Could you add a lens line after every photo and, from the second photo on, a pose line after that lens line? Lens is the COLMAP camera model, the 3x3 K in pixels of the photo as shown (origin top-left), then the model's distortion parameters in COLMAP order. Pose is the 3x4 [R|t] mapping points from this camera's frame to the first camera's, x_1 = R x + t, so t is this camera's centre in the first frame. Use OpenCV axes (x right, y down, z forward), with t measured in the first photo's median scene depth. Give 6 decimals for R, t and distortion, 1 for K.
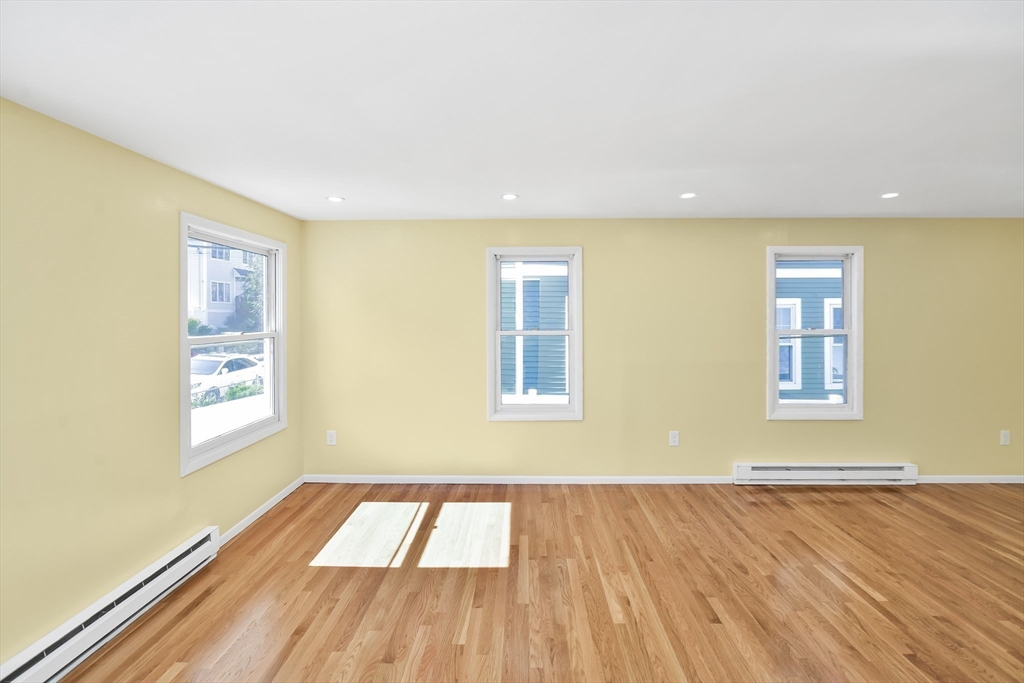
lens RADIAL K [[458.4, 0, 516.3], [0, 458.4, 311.2], [0, 0, 1]] dist [-0.008184, 0.000182]
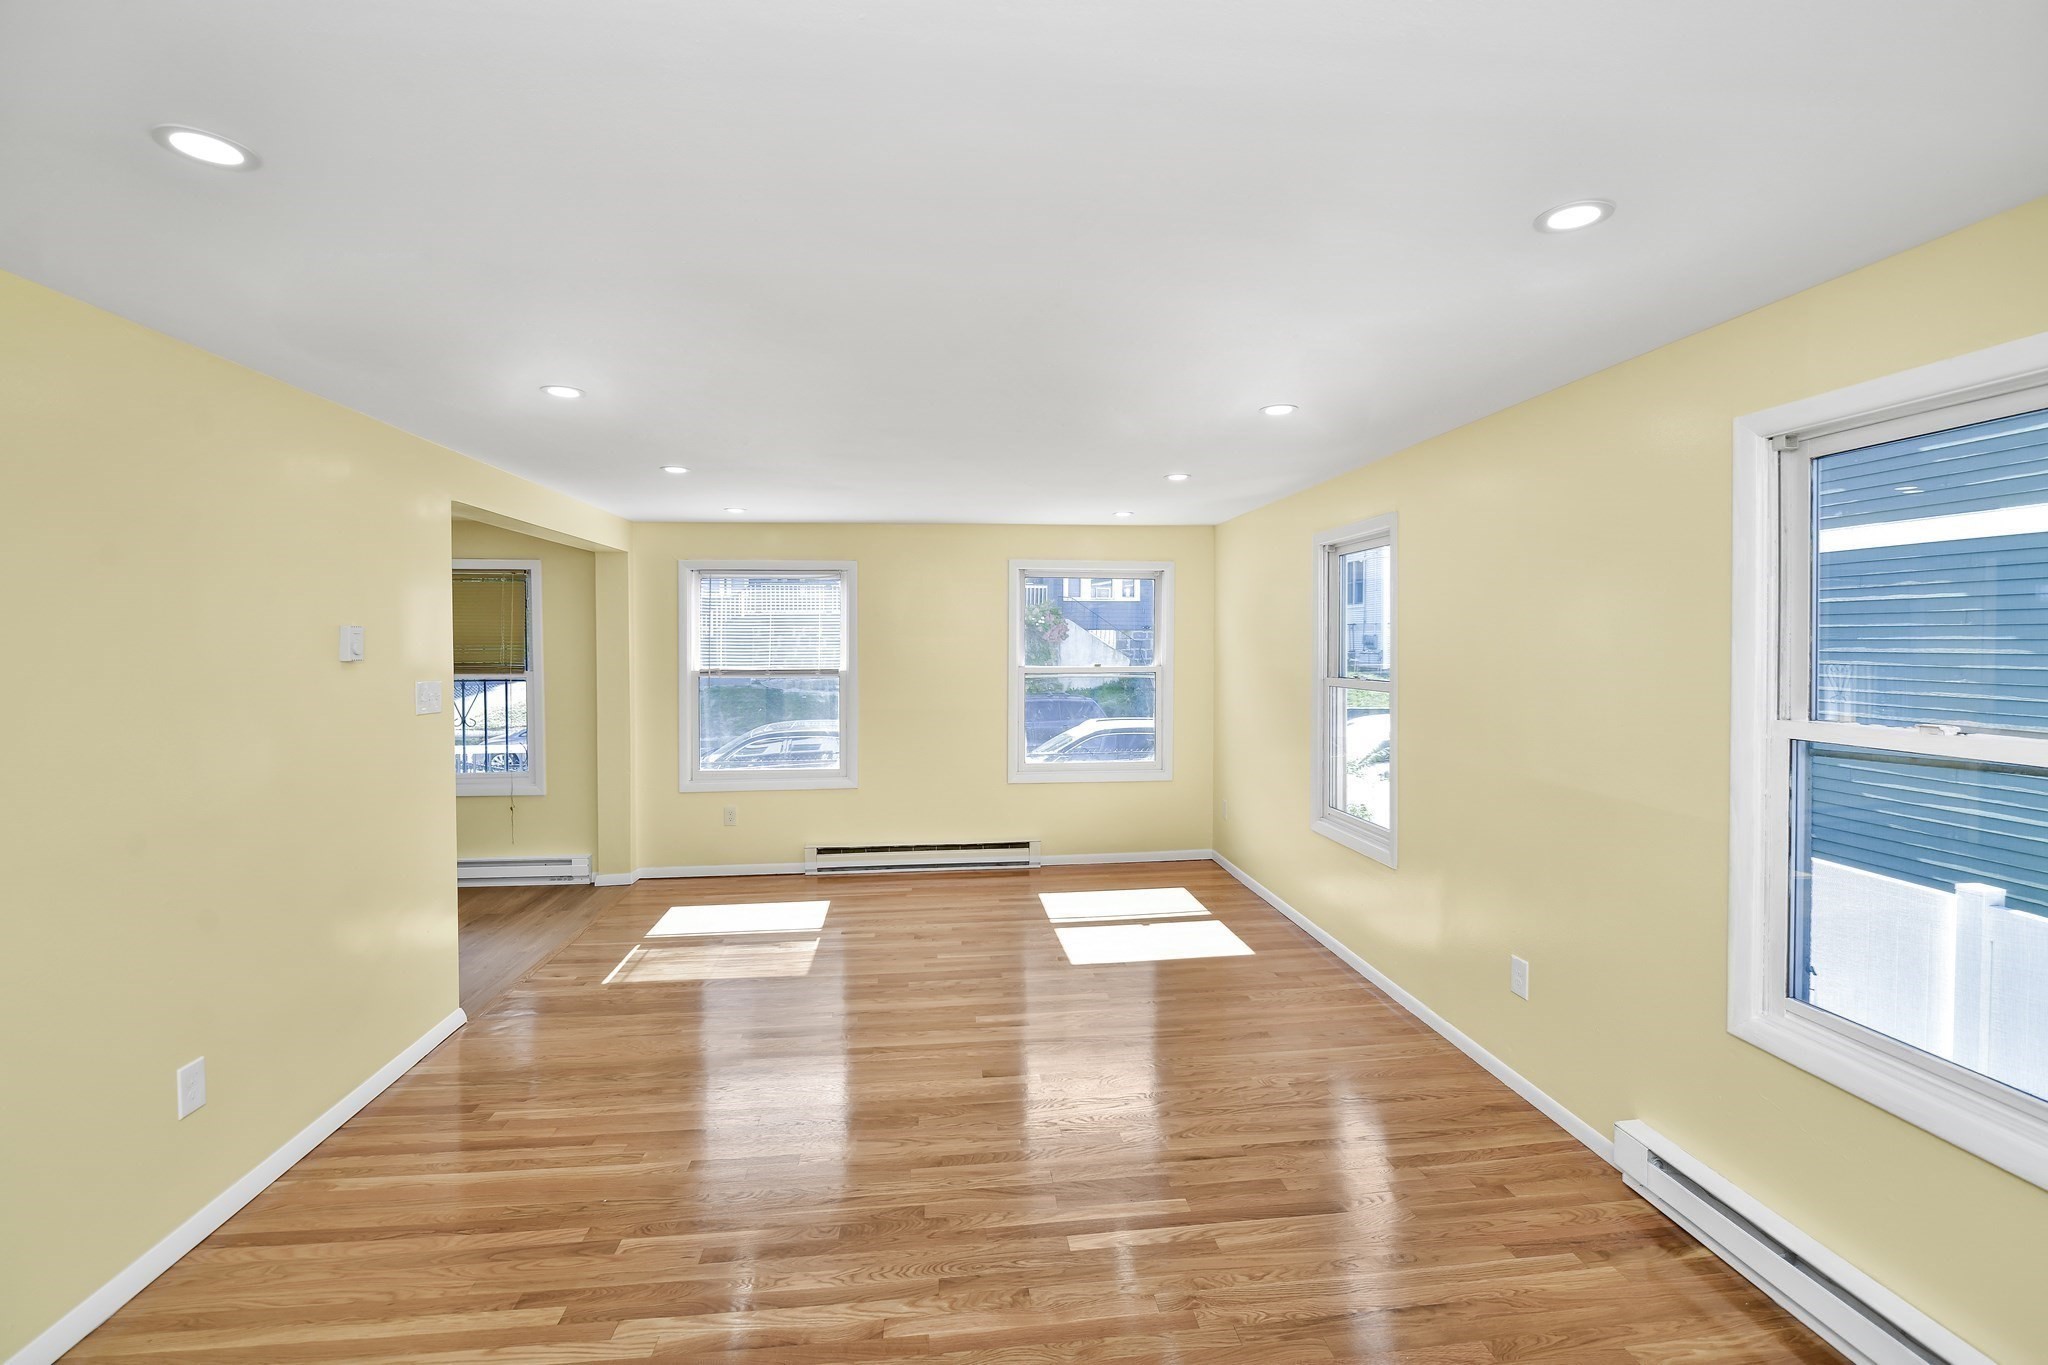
lens RADIAL K [[893.7, 0, 1028.6], [0, 893.7, 654.8], [0, 0, 1]] dist [-0.010220, 0.001192]
pose [[0.124021, 0.018187, -0.992113, 1.454263], [0.008808, 0.999772, 0.019429, -0.016319], [0.992240, -0.011148, 0.123833, 0.702941]]
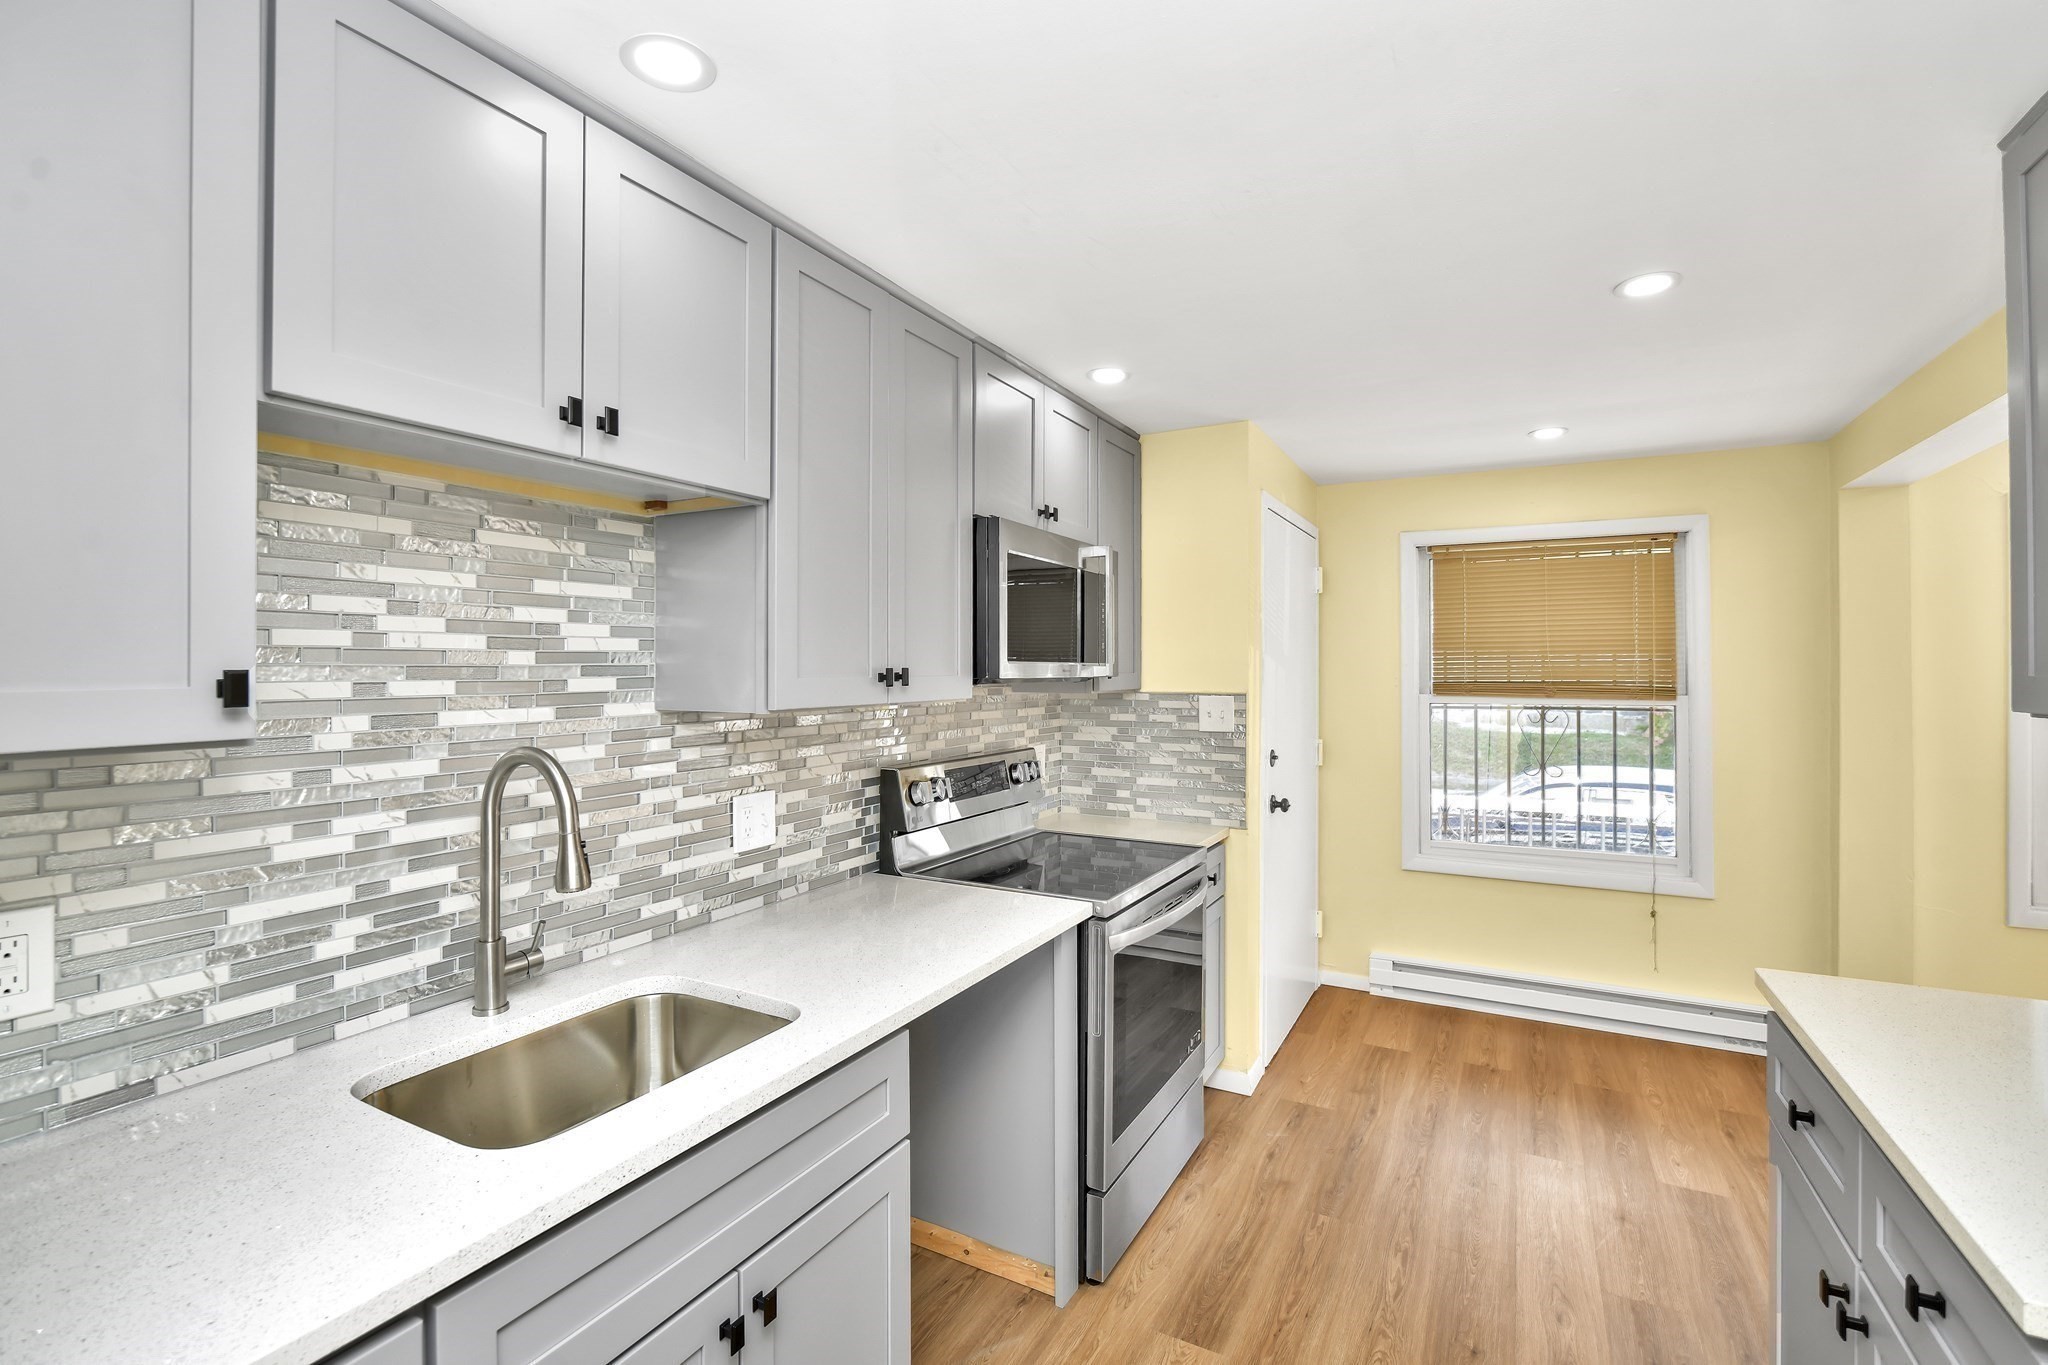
lens RADIAL K [[904.3, 0, 1027.7], [0, 904.3, 660.4], [0, 0, 1]] dist [-0.012934, 0.001242]
pose [[-0.454201, -0.006670, -0.890874, 0.858807], [0.008480, 0.999894, -0.011810, 0.008000], [0.890859, -0.012919, -0.454097, -0.417946]]
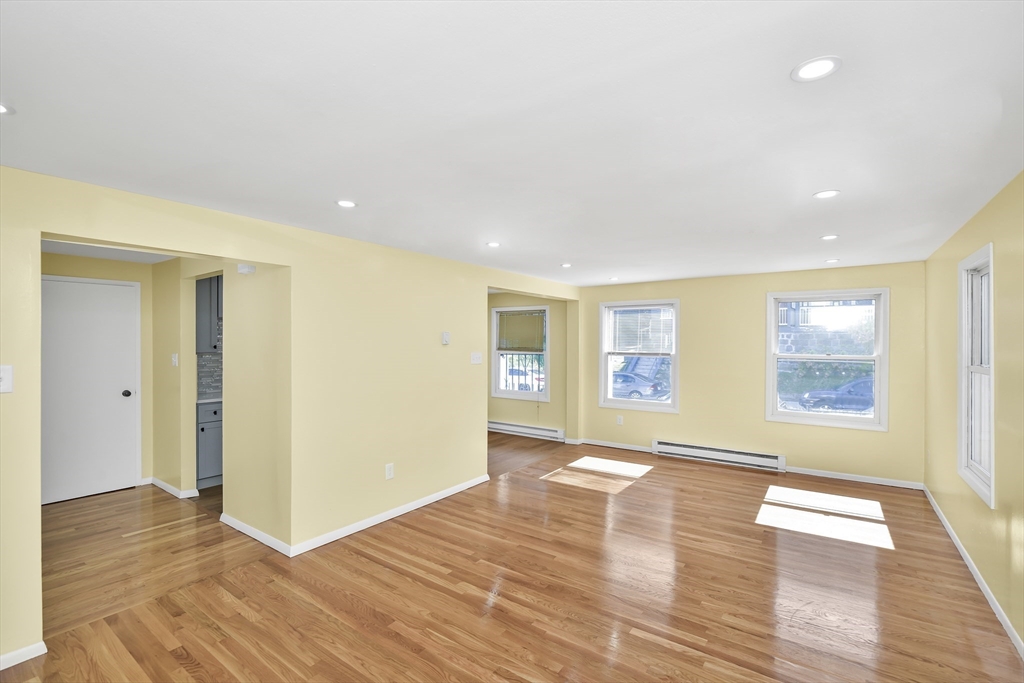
lens RADIAL K [[455.0, 0, 518.4], [0, 455.0, 338.5], [0, 0, 1]] dist [-0.011005, 0.000543]
pose [[-0.563670, -0.003224, -0.825994, 1.481538], [0.004477, 0.999966, -0.006958, -0.003149], [0.825988, -0.007620, -0.563636, 1.135881]]
